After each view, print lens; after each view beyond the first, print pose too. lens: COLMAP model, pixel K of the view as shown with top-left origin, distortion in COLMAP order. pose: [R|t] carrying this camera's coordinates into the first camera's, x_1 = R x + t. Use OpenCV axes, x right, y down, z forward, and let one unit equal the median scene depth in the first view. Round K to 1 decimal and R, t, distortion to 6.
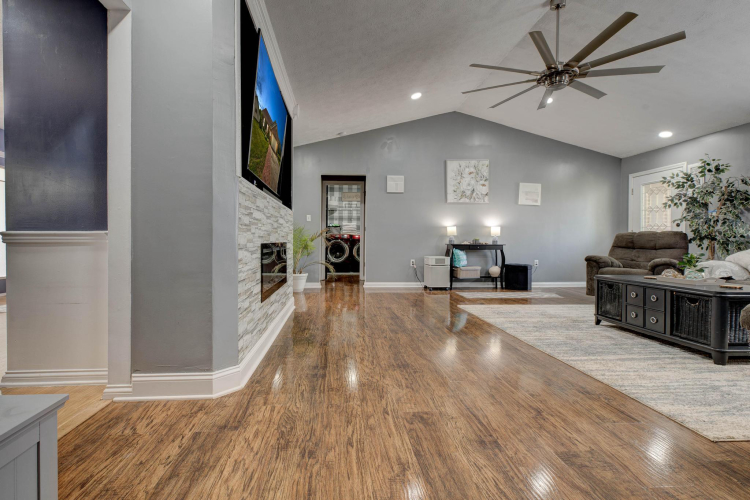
lens RADIAL K [[345.9, 0, 371.2], [0, 345.9, 245.3], [0, 0, 1]] dist [0.000594, 0.000130]
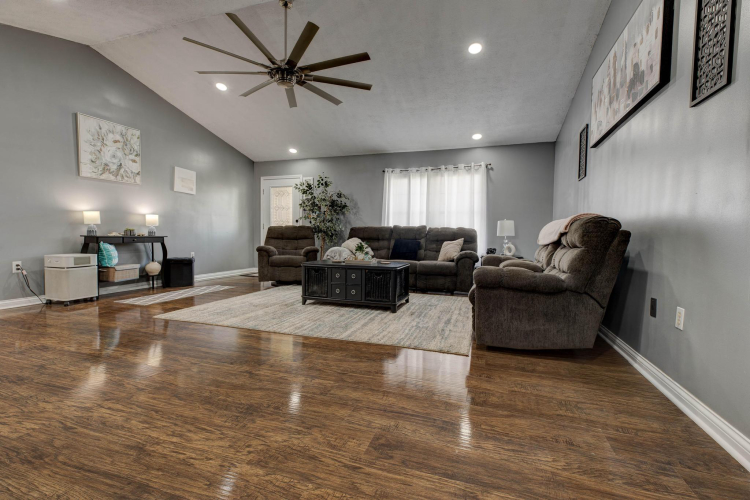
lens RADIAL K [[330.6, 0, 374.9], [0, 330.6, 252.4], [0, 0, 1]] dist [0.004825, -0.000394]
pose [[0.408597, -0.048690, 0.911415, -0.162212], [0.002237, 0.998627, 0.052346, -0.004013], [-0.912712, -0.019350, 0.408145, 0.196405]]
